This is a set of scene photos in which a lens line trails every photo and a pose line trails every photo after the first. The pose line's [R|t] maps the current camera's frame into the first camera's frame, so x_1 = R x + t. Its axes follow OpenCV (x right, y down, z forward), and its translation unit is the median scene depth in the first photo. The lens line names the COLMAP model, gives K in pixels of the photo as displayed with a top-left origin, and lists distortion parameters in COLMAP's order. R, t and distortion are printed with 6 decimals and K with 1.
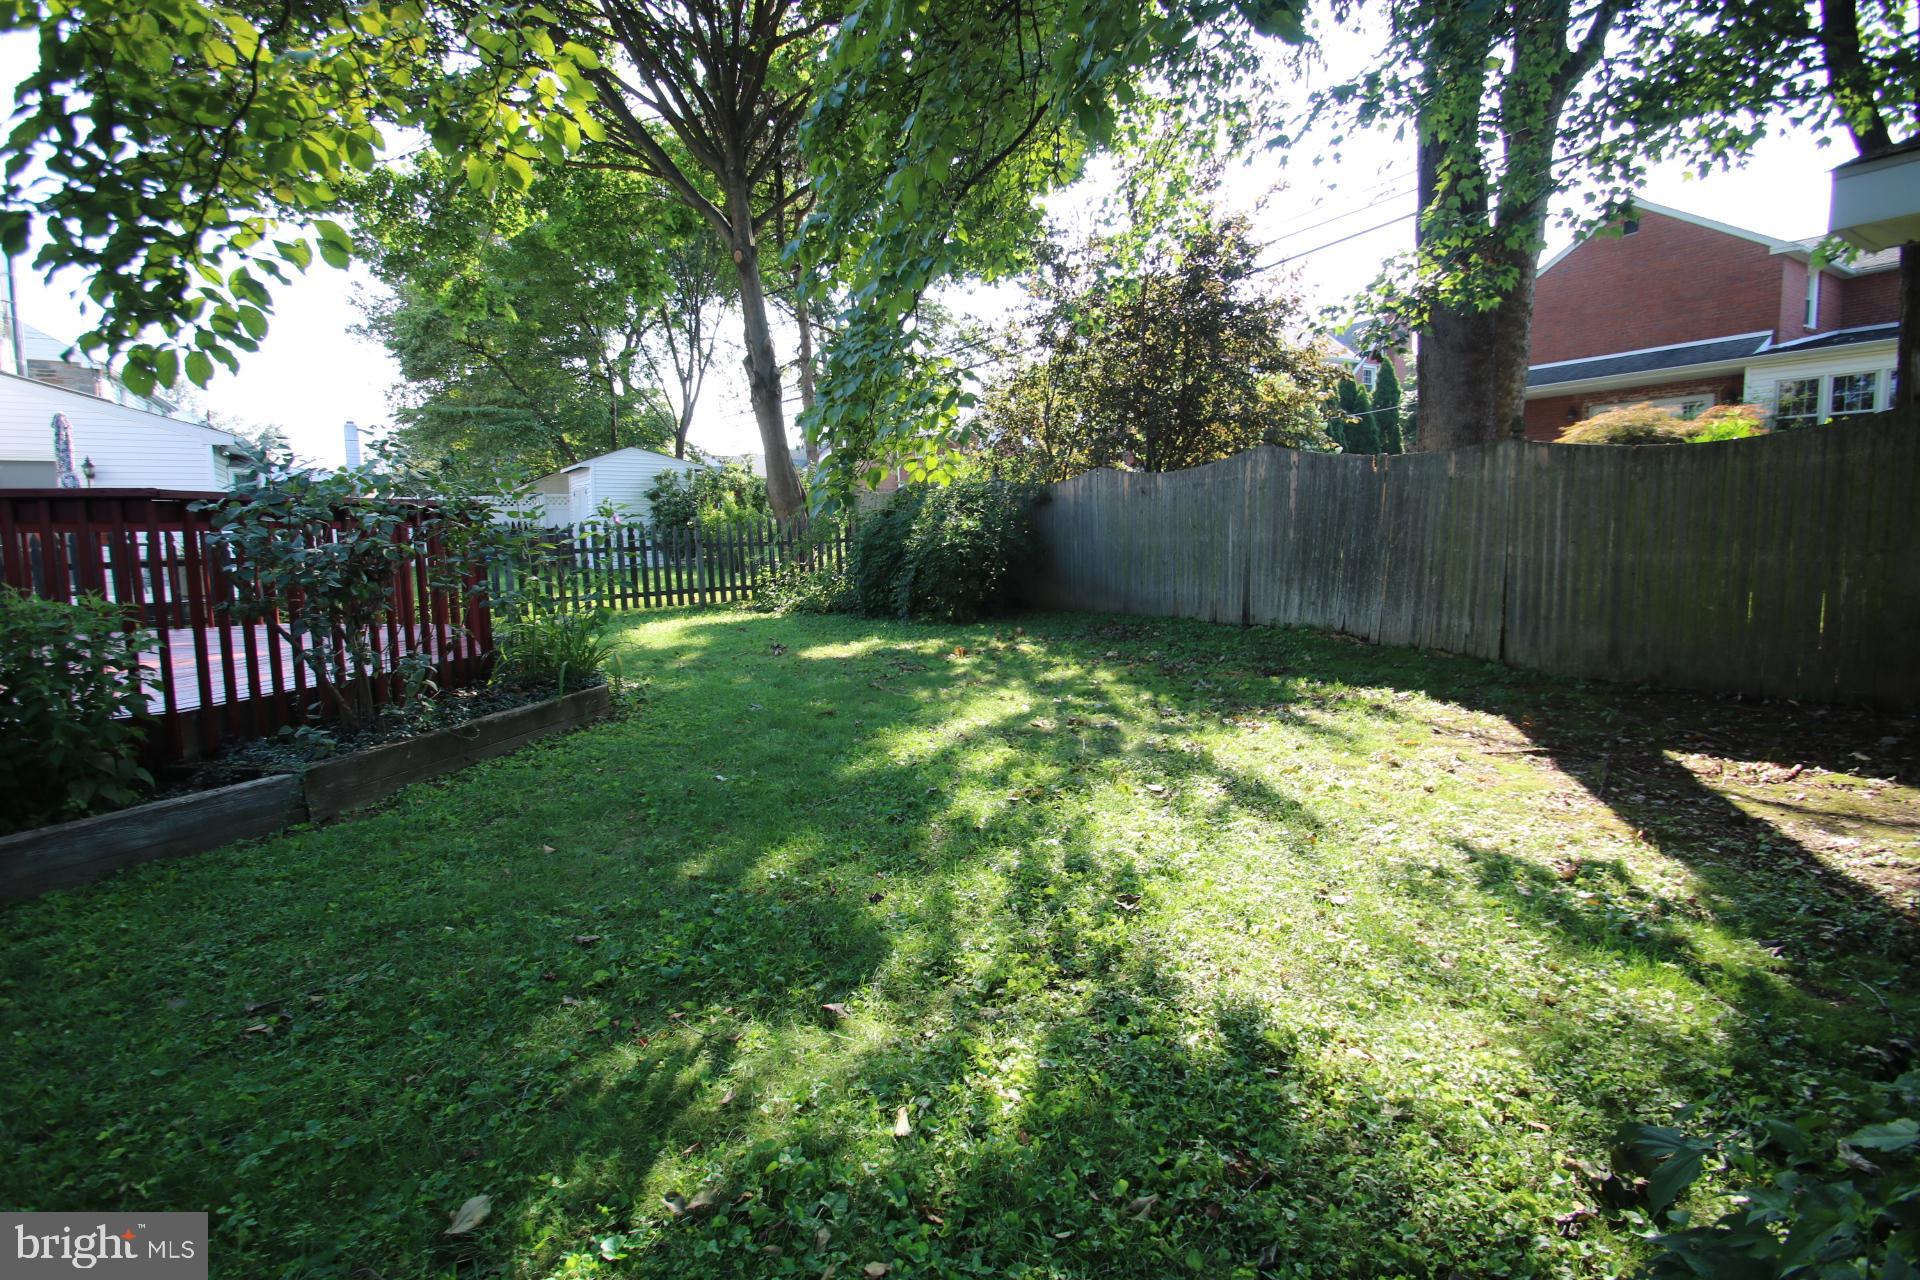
lens RADIAL K [[913.1, 0, 961.8], [0, 913.1, 613.9], [0, 0, 1]] dist [-0.001608, 0.000283]
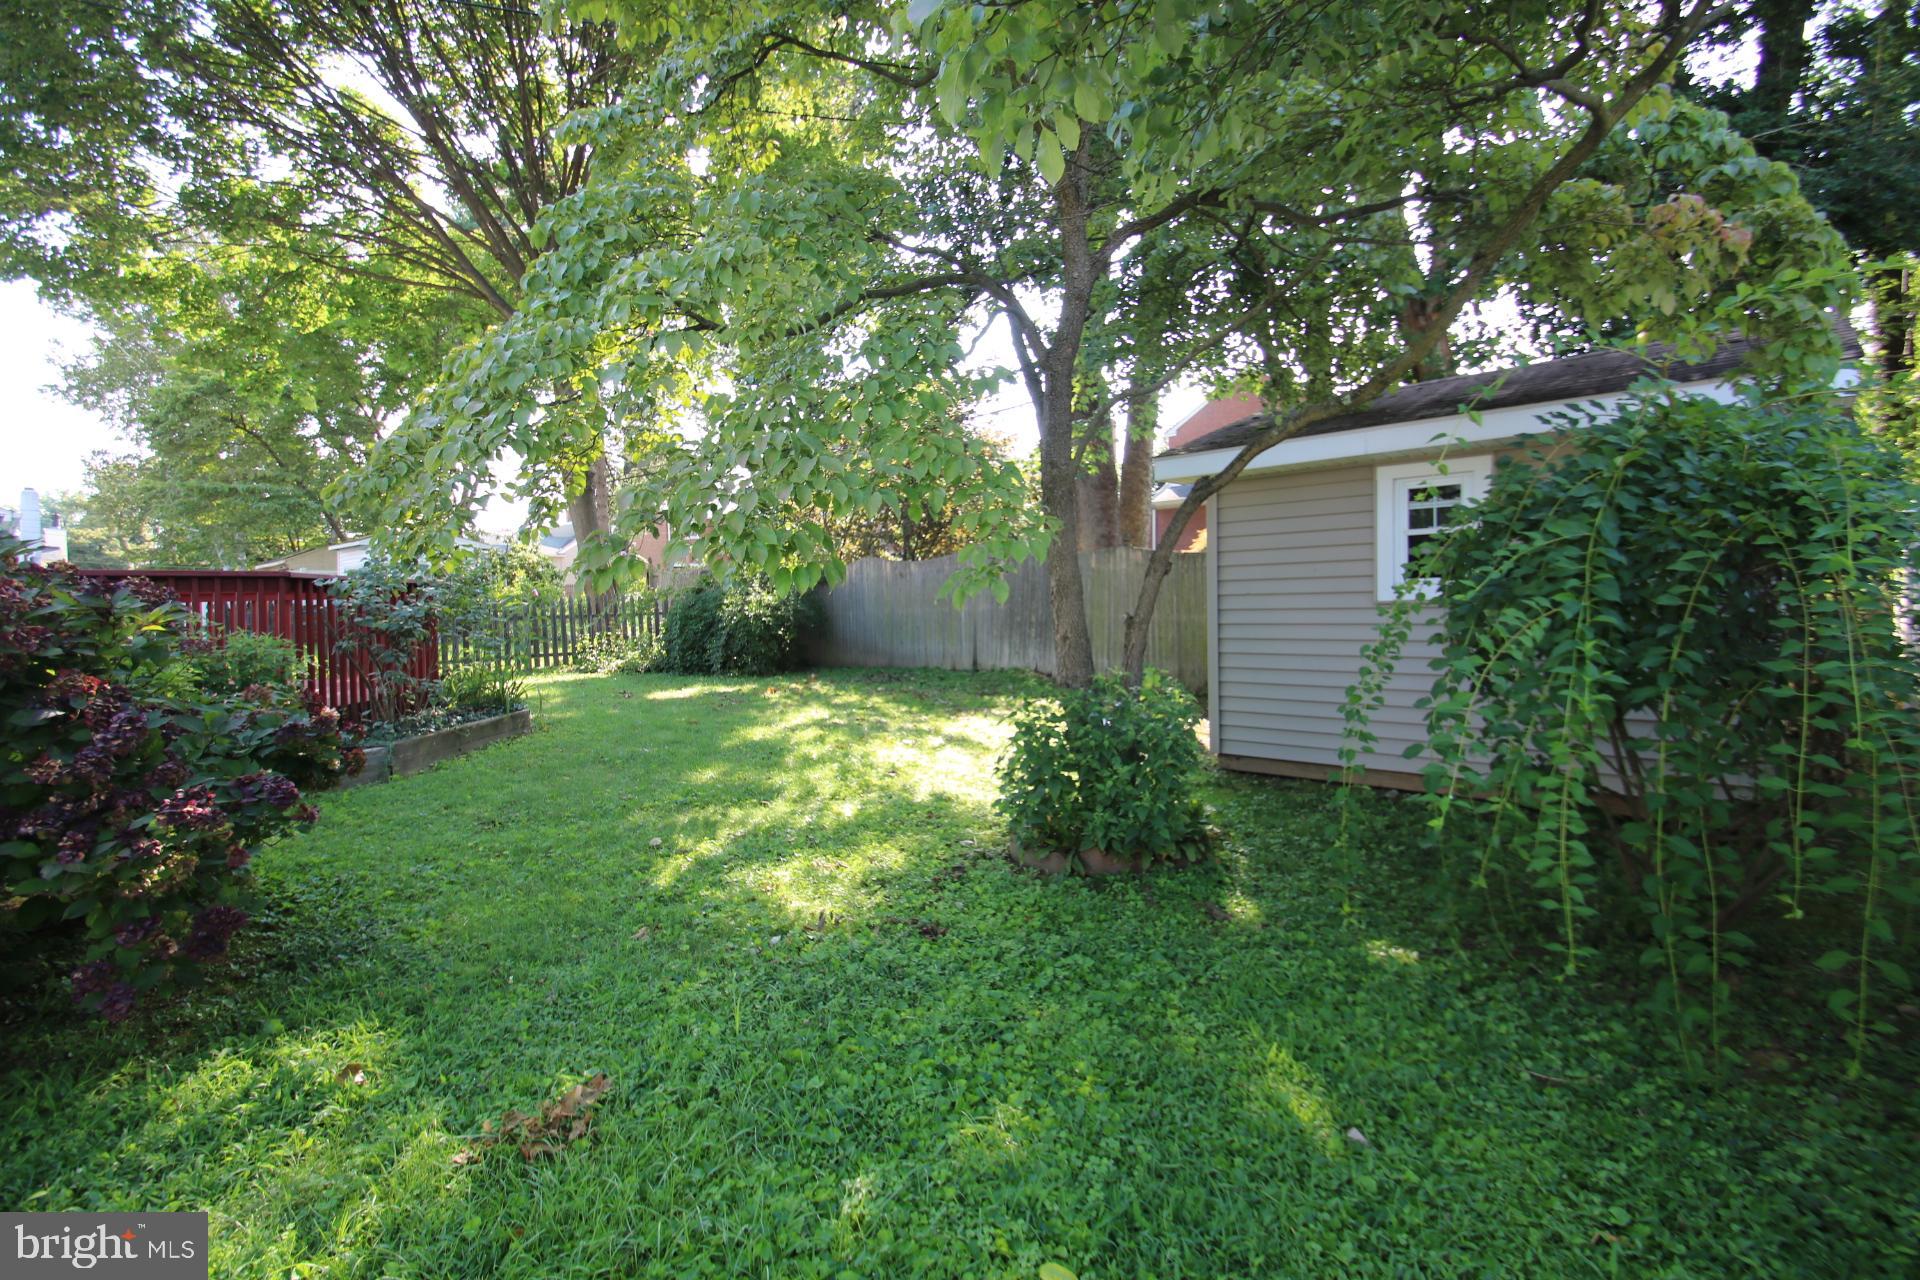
lens RADIAL K [[913.1, 0, 961.8], [0, 913.1, 613.9], [0, 0, 1]] dist [-0.001608, 0.000283]
pose [[0.967369, -0.003206, 0.253351, -0.075441], [0.025242, 0.996165, -0.083775, 0.051311], [-0.252110, 0.087436, 0.963740, -0.423511]]
